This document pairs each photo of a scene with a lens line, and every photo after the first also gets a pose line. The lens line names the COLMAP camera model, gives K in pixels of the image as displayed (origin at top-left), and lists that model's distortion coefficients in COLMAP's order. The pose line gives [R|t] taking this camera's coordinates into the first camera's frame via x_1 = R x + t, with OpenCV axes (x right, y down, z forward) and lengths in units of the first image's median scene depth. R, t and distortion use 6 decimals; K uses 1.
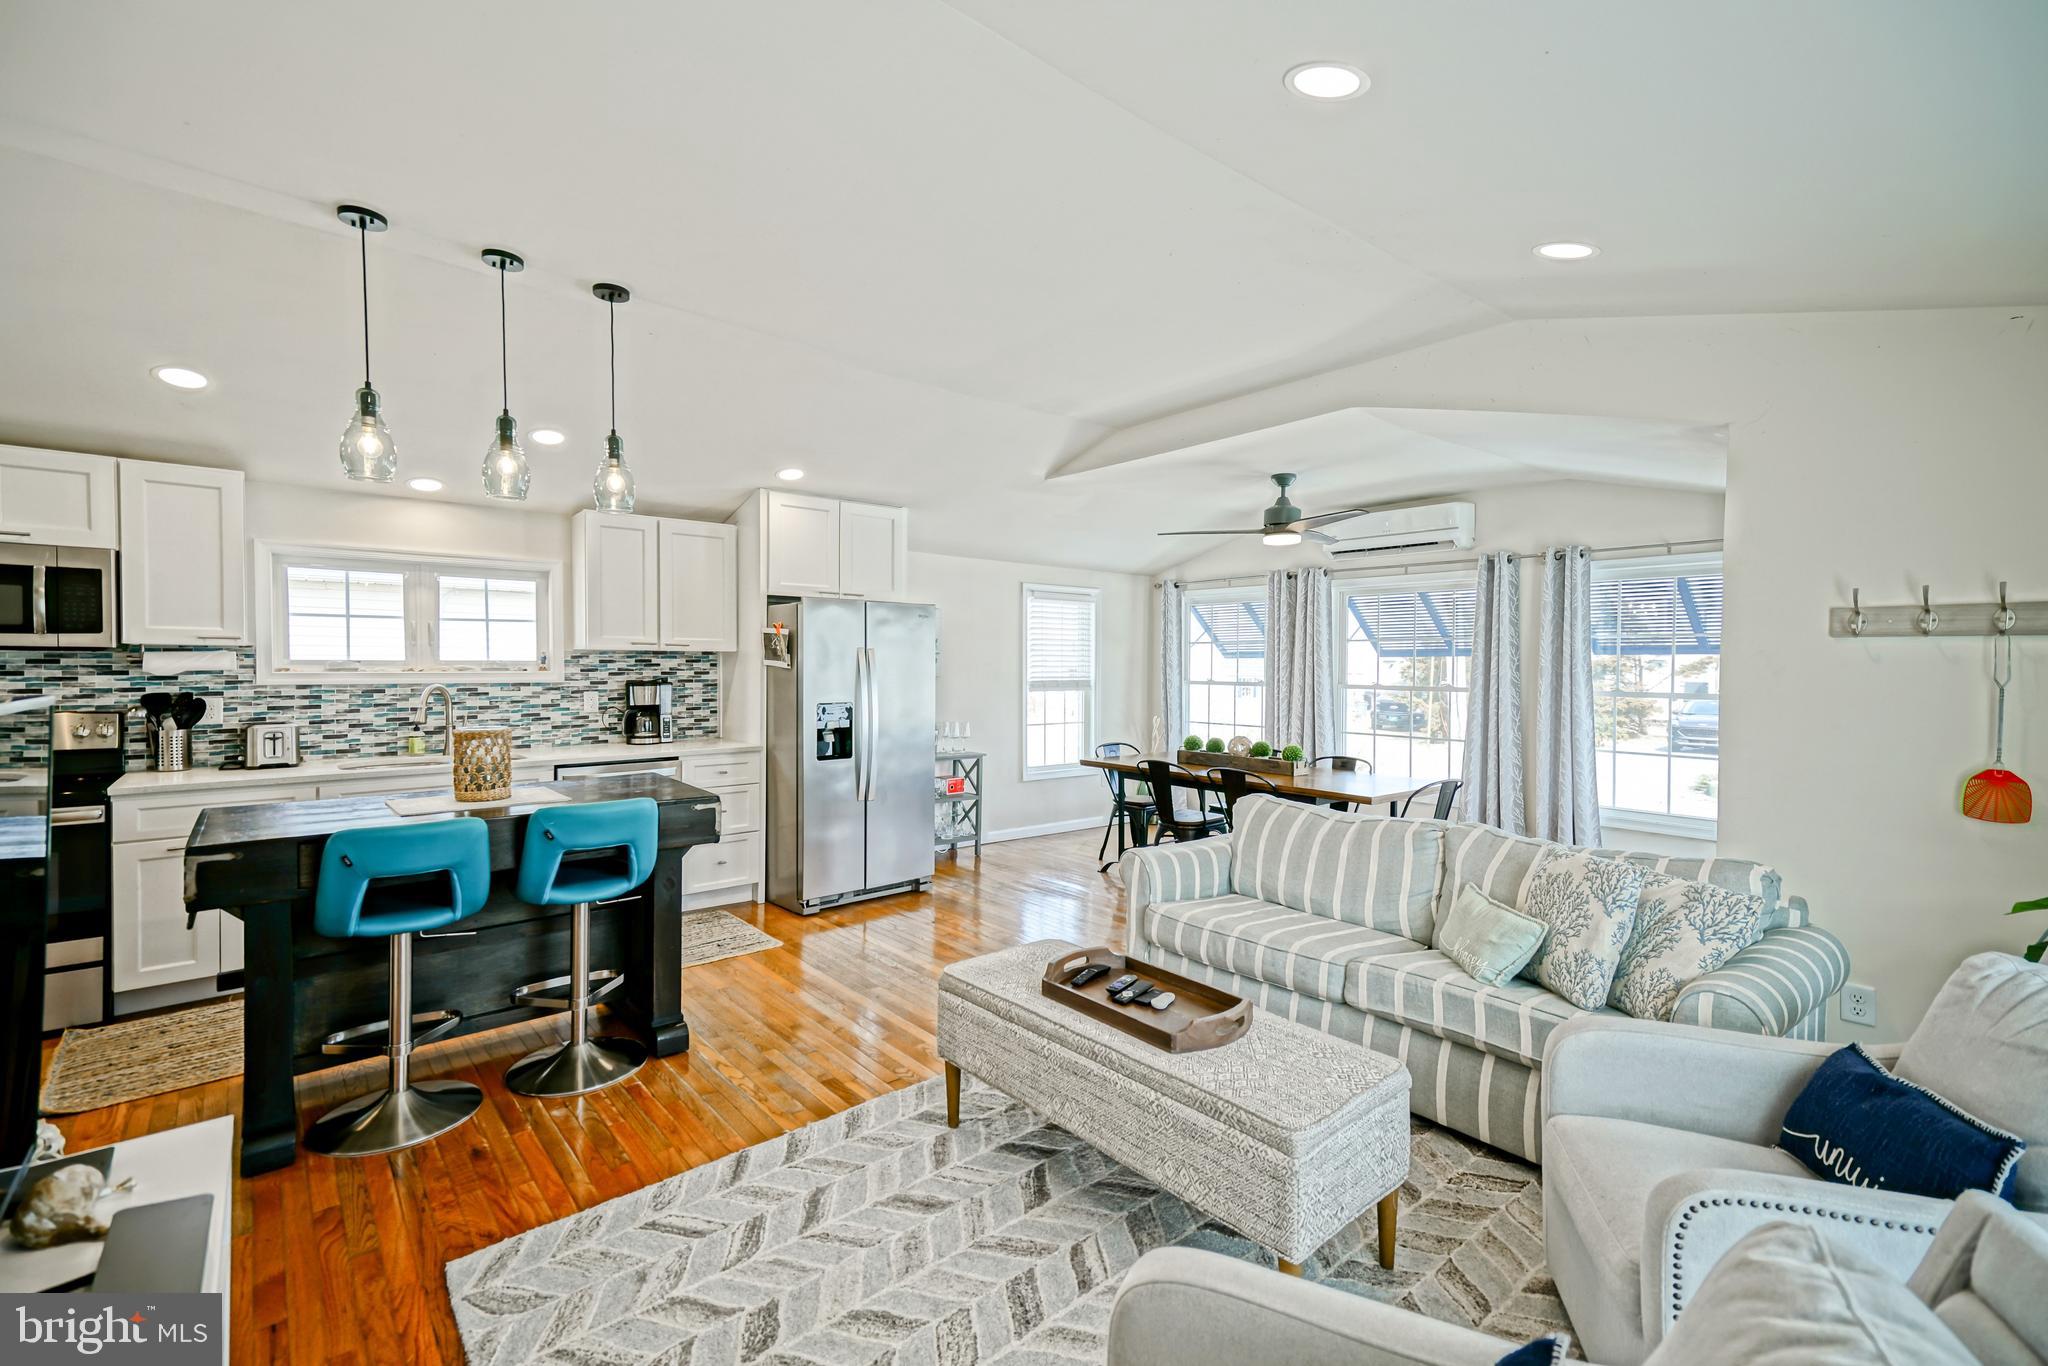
lens RADIAL K [[894.9, 0, 1006.2], [0, 894.9, 680.8], [0, 0, 1]] dist [0.055886, -0.009768]
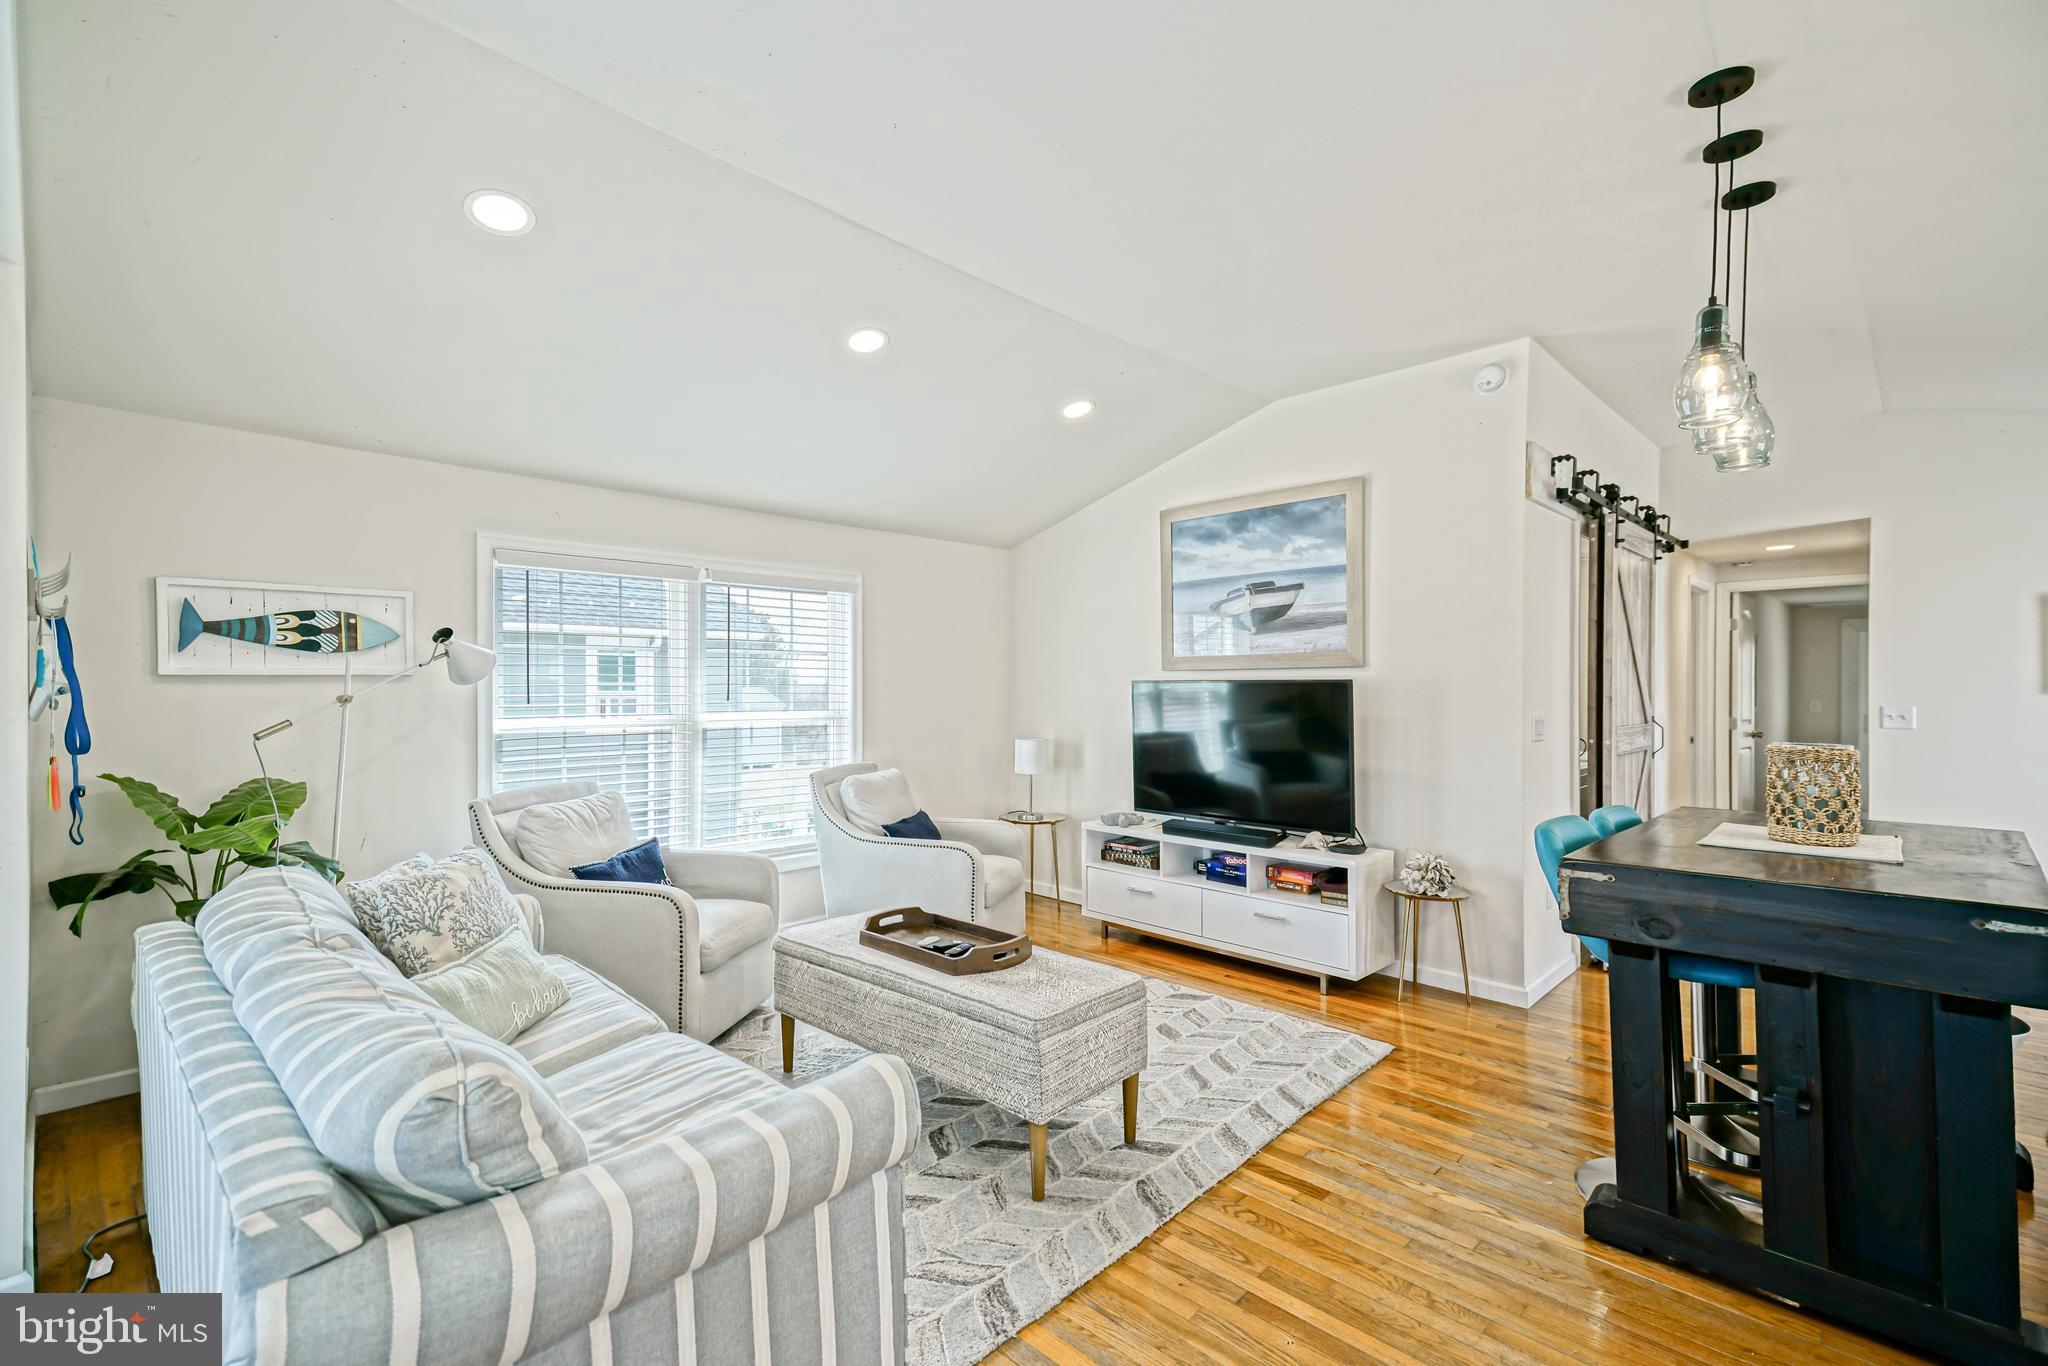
lens RADIAL K [[918.2, 0, 993.8], [0, 918.2, 689.3], [0, 0, 1]] dist [0.039913, -0.000086]
pose [[-0.994945, -0.005581, -0.100270, 0.098550], [-0.008229, 0.999628, 0.026006, -0.003861], [0.100088, 0.026700, -0.994620, 1.049434]]
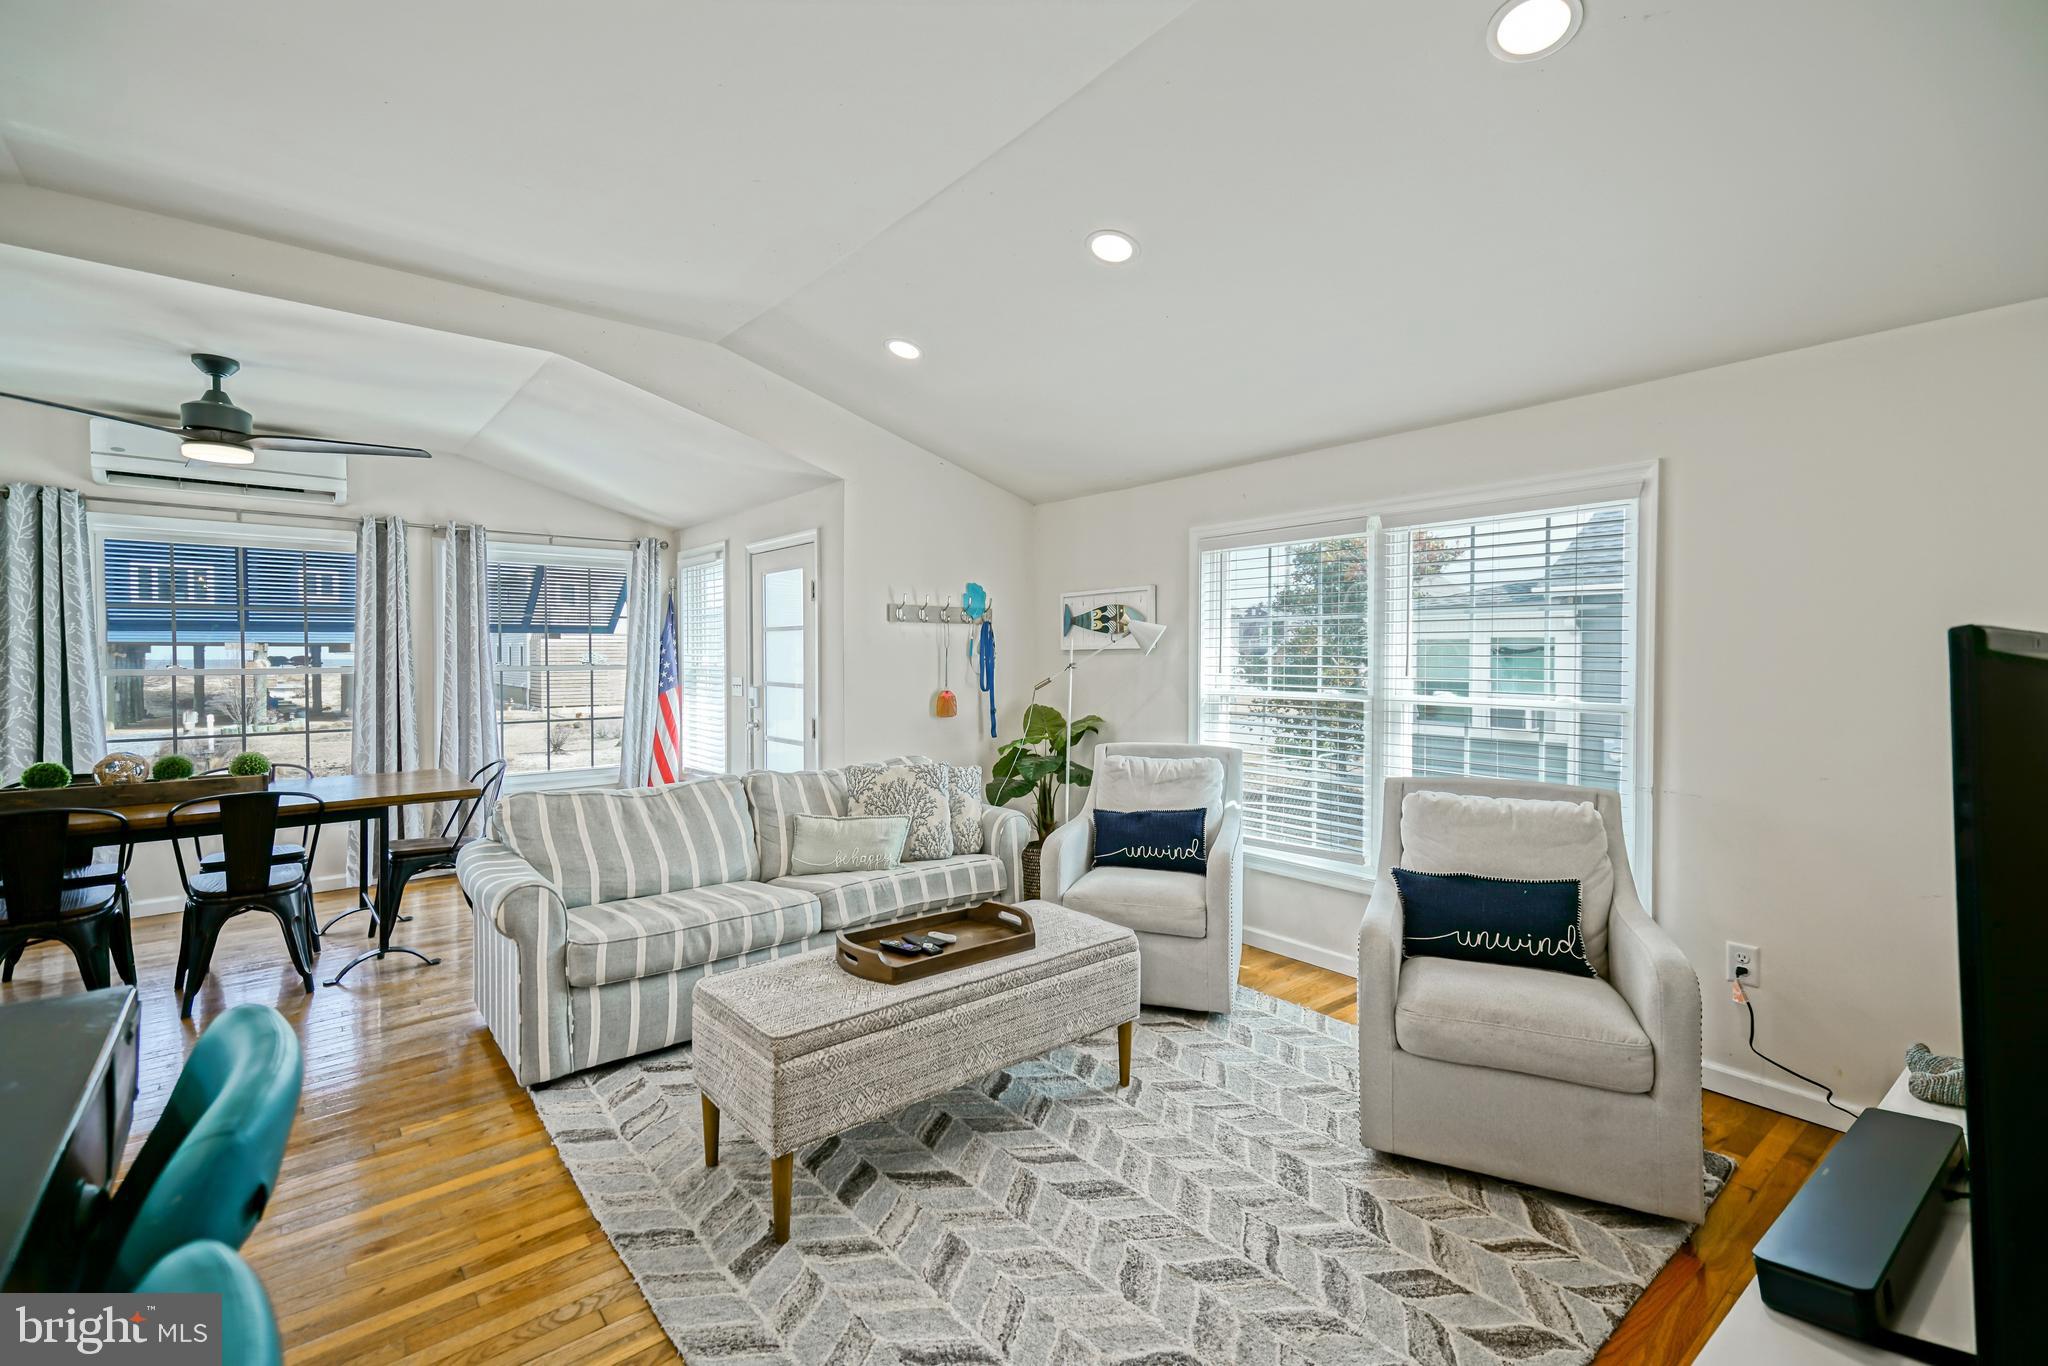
lens RADIAL K [[901.9, 0, 1019.6], [0, 901.9, 668.0], [0, 0, 1]] dist [0.036380, -0.000884]
pose [[0.006997, -0.019129, 0.999793, -0.432436], [0.024835, 0.999512, 0.018950, 0.006788], [-0.999667, 0.024697, 0.007469, 0.426713]]
